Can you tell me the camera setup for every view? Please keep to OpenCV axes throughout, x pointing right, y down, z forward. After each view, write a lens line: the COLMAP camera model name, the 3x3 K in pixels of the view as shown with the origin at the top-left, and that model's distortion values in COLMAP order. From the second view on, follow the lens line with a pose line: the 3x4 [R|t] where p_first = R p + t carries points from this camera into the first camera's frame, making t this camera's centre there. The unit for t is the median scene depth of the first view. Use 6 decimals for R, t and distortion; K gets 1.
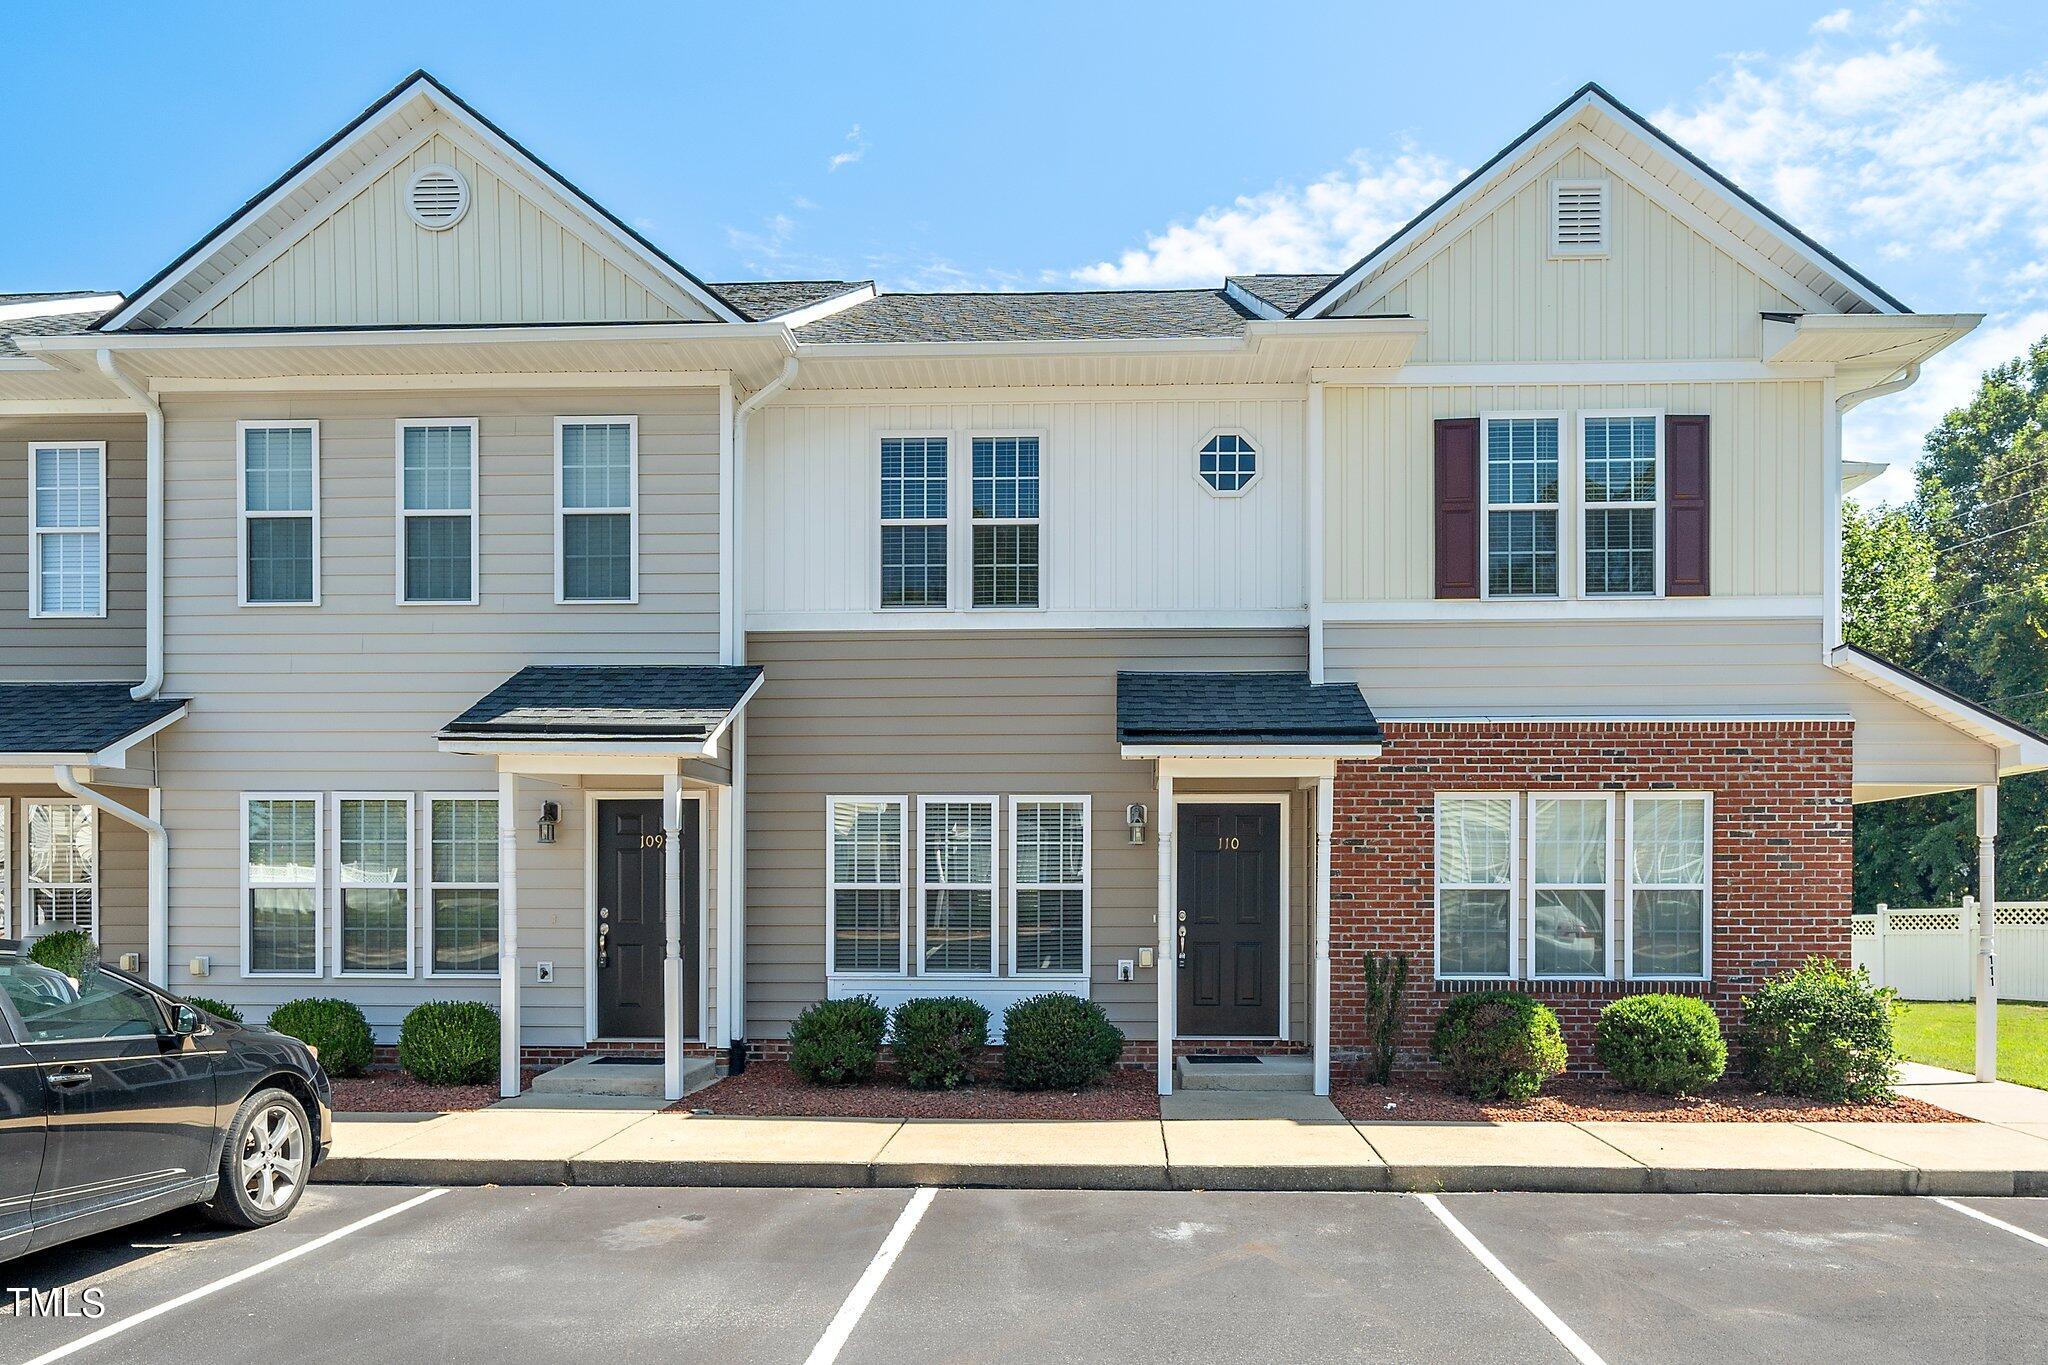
lens RADIAL K [[940.1, 0, 1024.2], [0, 940.1, 659.7], [0, 0, 1]] dist [-0.000668, -0.000356]
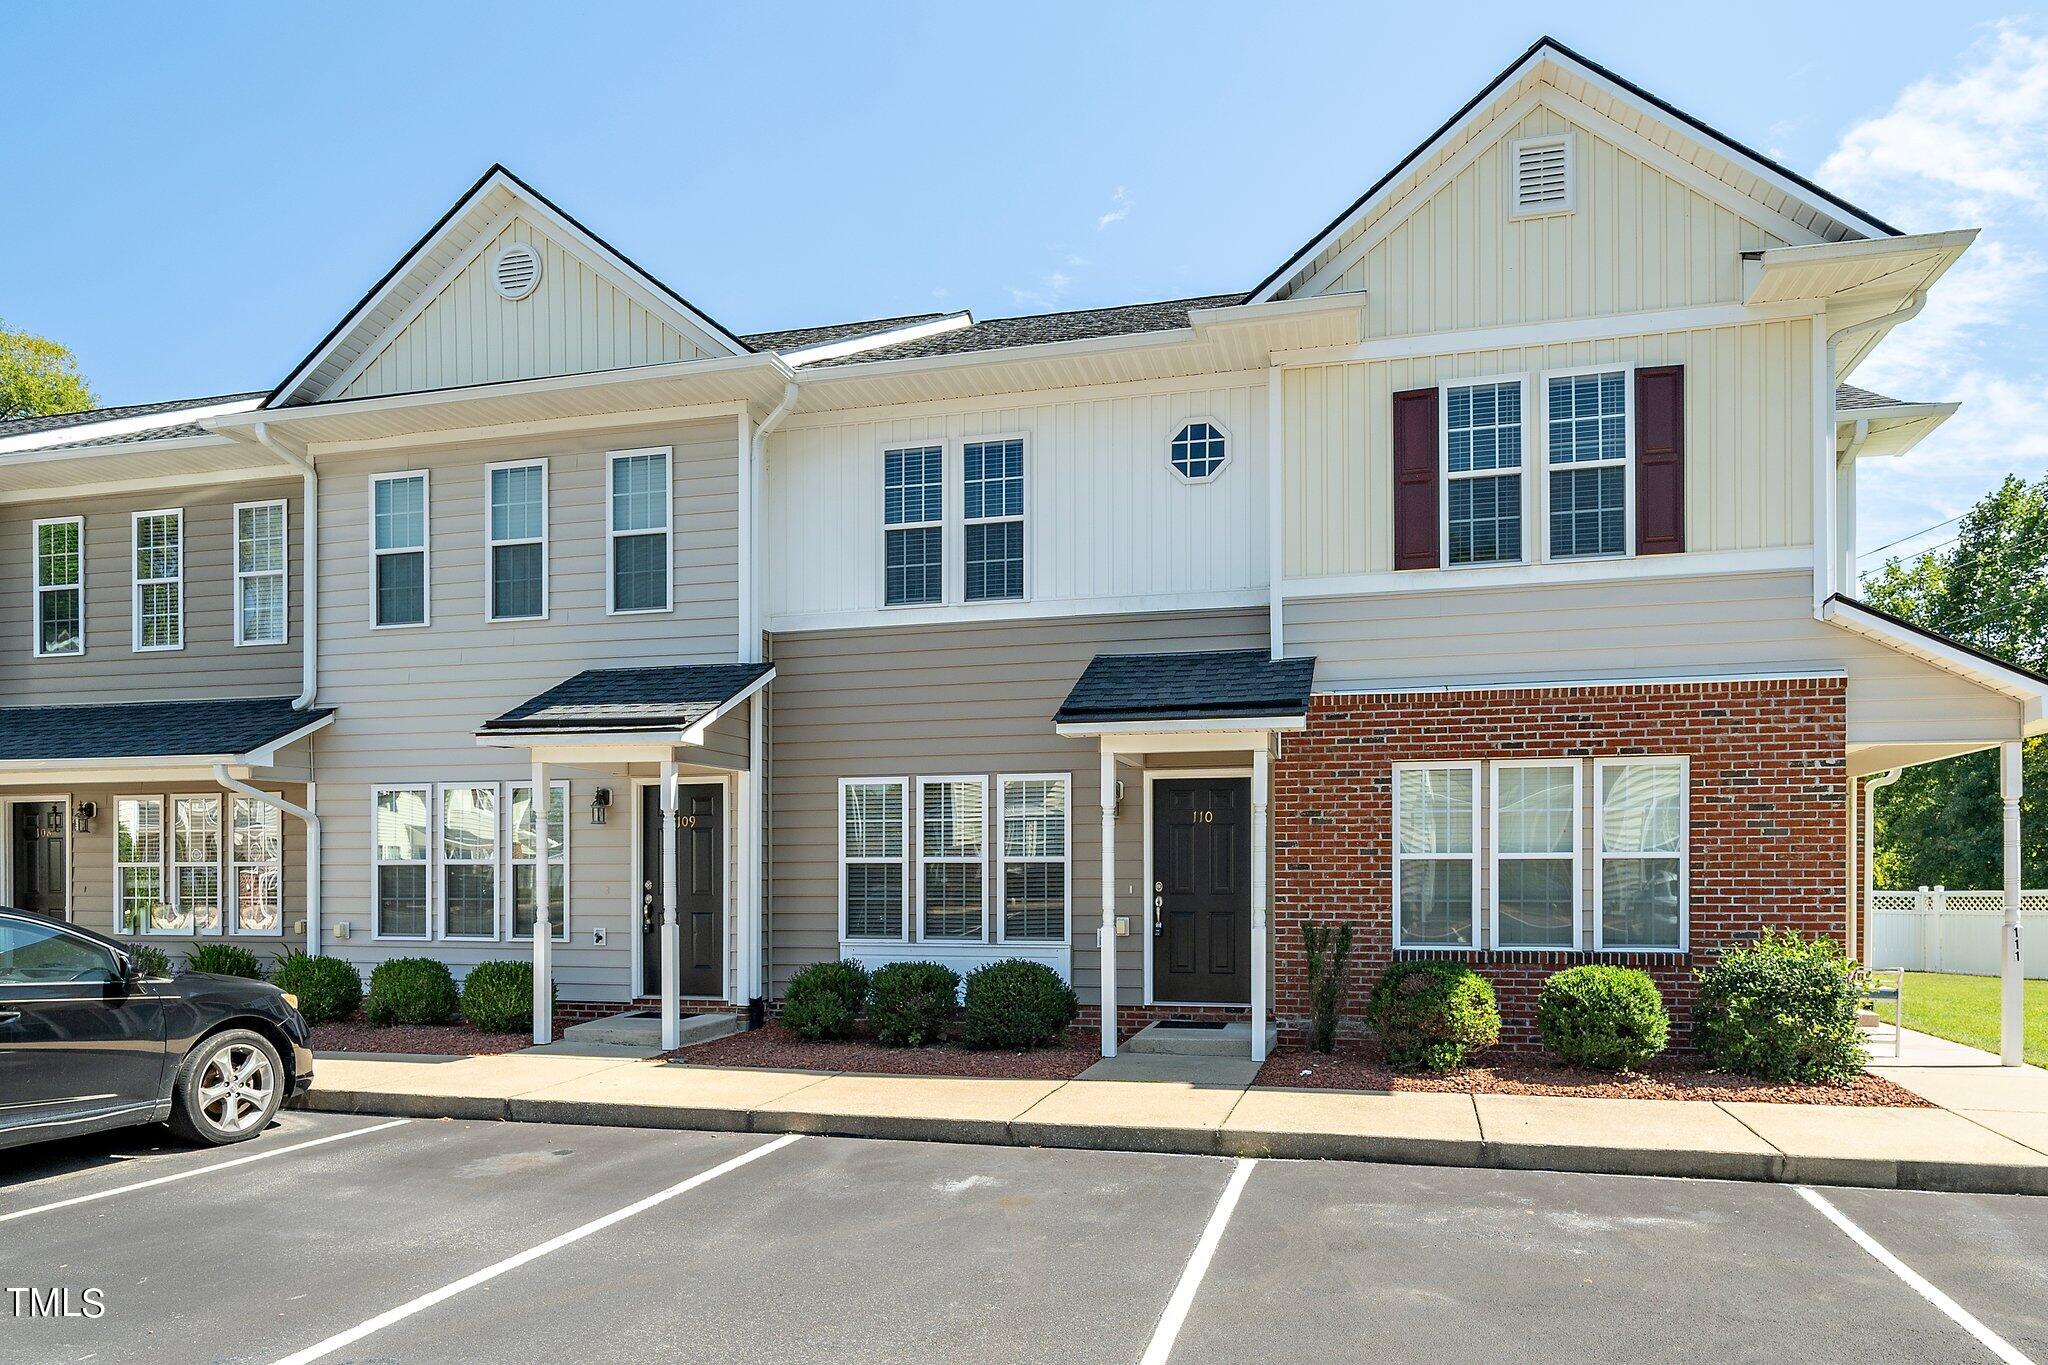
lens RADIAL K [[871.1, 0, 1042.0], [0, 871.1, 653.2], [0, 0, 1]] dist [-0.000893, -0.000109]
pose [[0.989537, -0.038858, -0.138951, 0.191819], [0.038783, 0.999242, -0.003247, 0.012064], [0.138972, -0.002176, 0.990294, 0.026084]]
